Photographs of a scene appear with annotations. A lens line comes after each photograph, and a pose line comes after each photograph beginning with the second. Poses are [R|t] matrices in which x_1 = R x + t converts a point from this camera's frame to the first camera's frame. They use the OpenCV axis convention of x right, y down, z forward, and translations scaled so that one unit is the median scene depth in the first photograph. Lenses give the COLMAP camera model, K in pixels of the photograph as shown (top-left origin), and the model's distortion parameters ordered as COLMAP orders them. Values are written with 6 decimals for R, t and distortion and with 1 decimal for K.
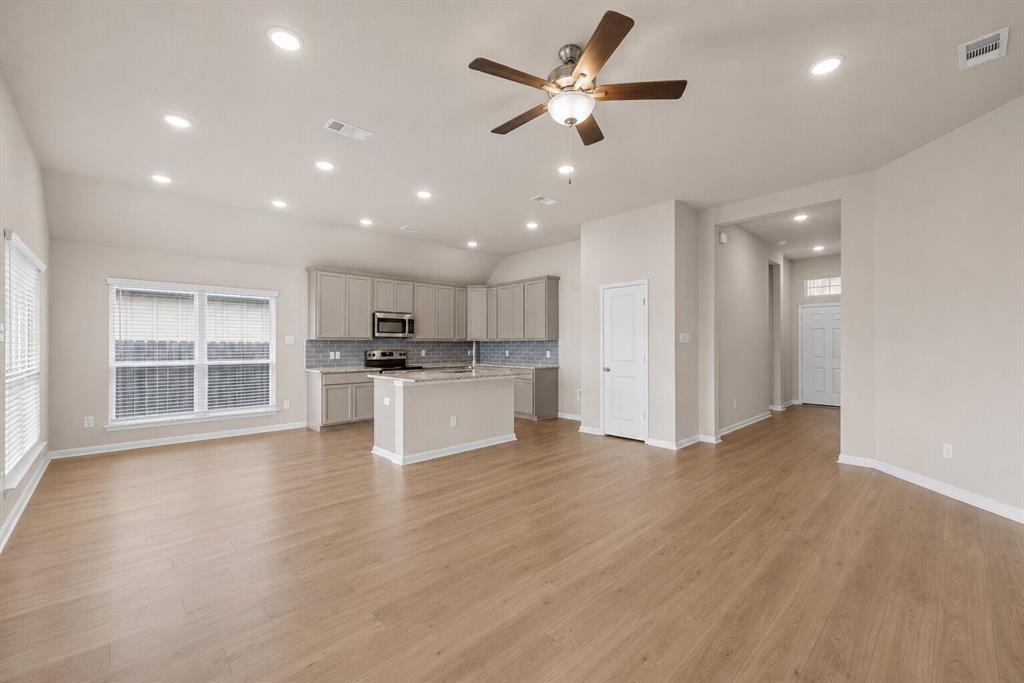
lens RADIAL K [[419.1, 0, 509.1], [0, 419.1, 340.0], [0, 0, 1]] dist [0.002469, 0.000063]
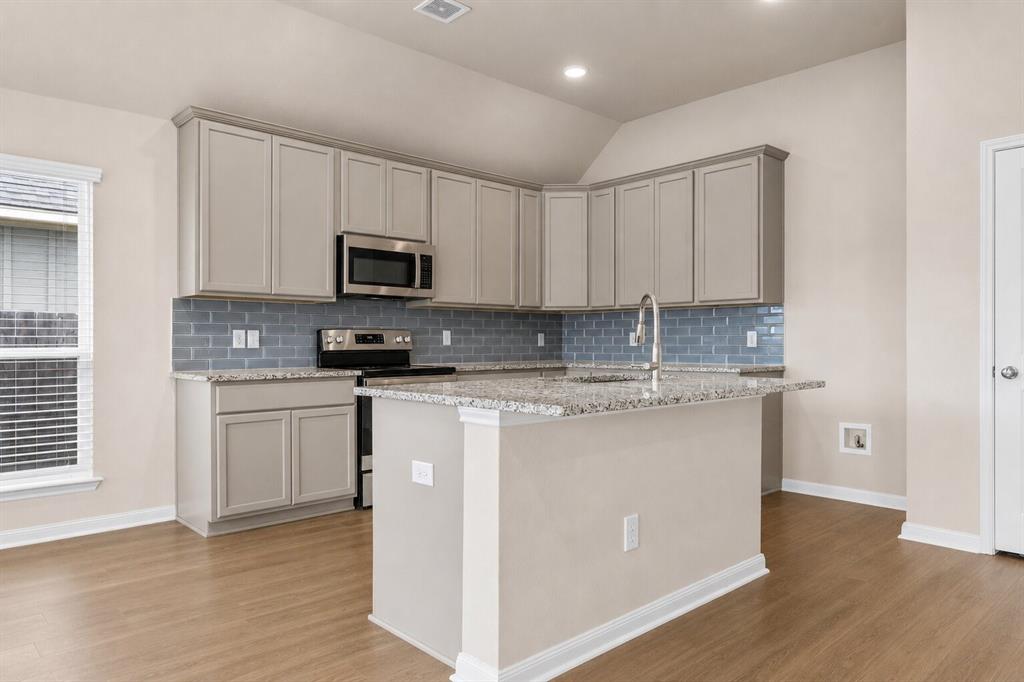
lens RADIAL K [[662.7, 0, 514.5], [0, 662.7, 340.2], [0, 0, 1]] dist [-0.015683, 0.000207]
pose [[0.999981, 0.001076, 0.006095, -0.155768], [-0.001147, 0.999932, 0.011633, 0.029211], [-0.006082, -0.011640, 0.999914, 0.352051]]
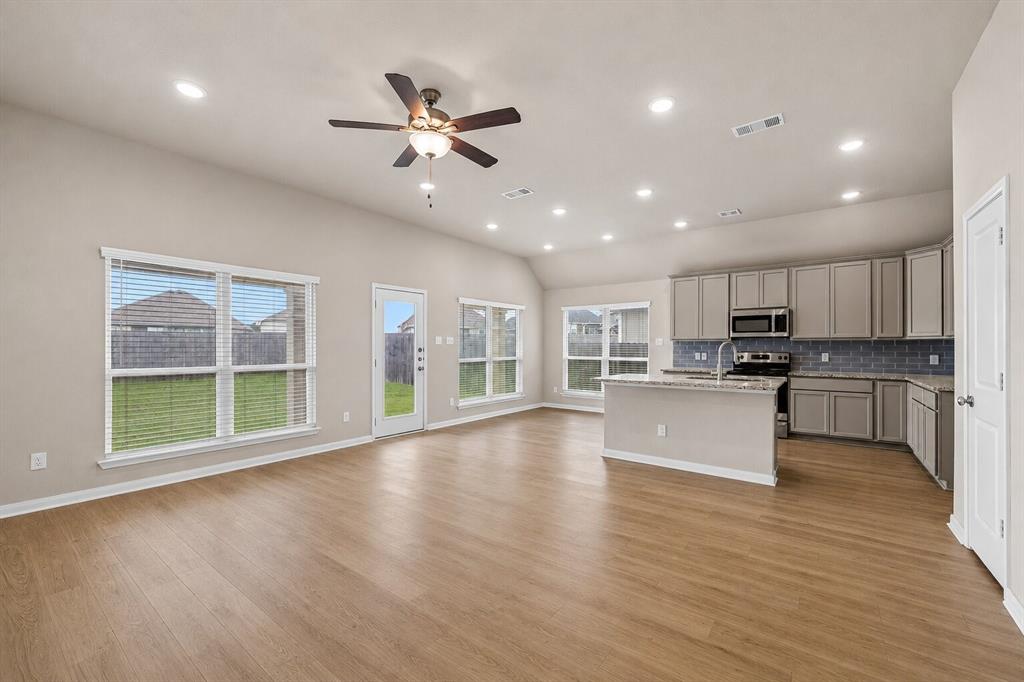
lens RADIAL K [[419.1, 0, 510.9], [0, 419.1, 343.8], [0, 0, 1]] dist [0.002469, 0.000063]
pose [[0.158248, -0.006163, -0.987380, 0.504742], [0.007205, 0.999961, -0.005087, 0.008034], [0.987373, -0.006310, 0.158286, 0.369530]]
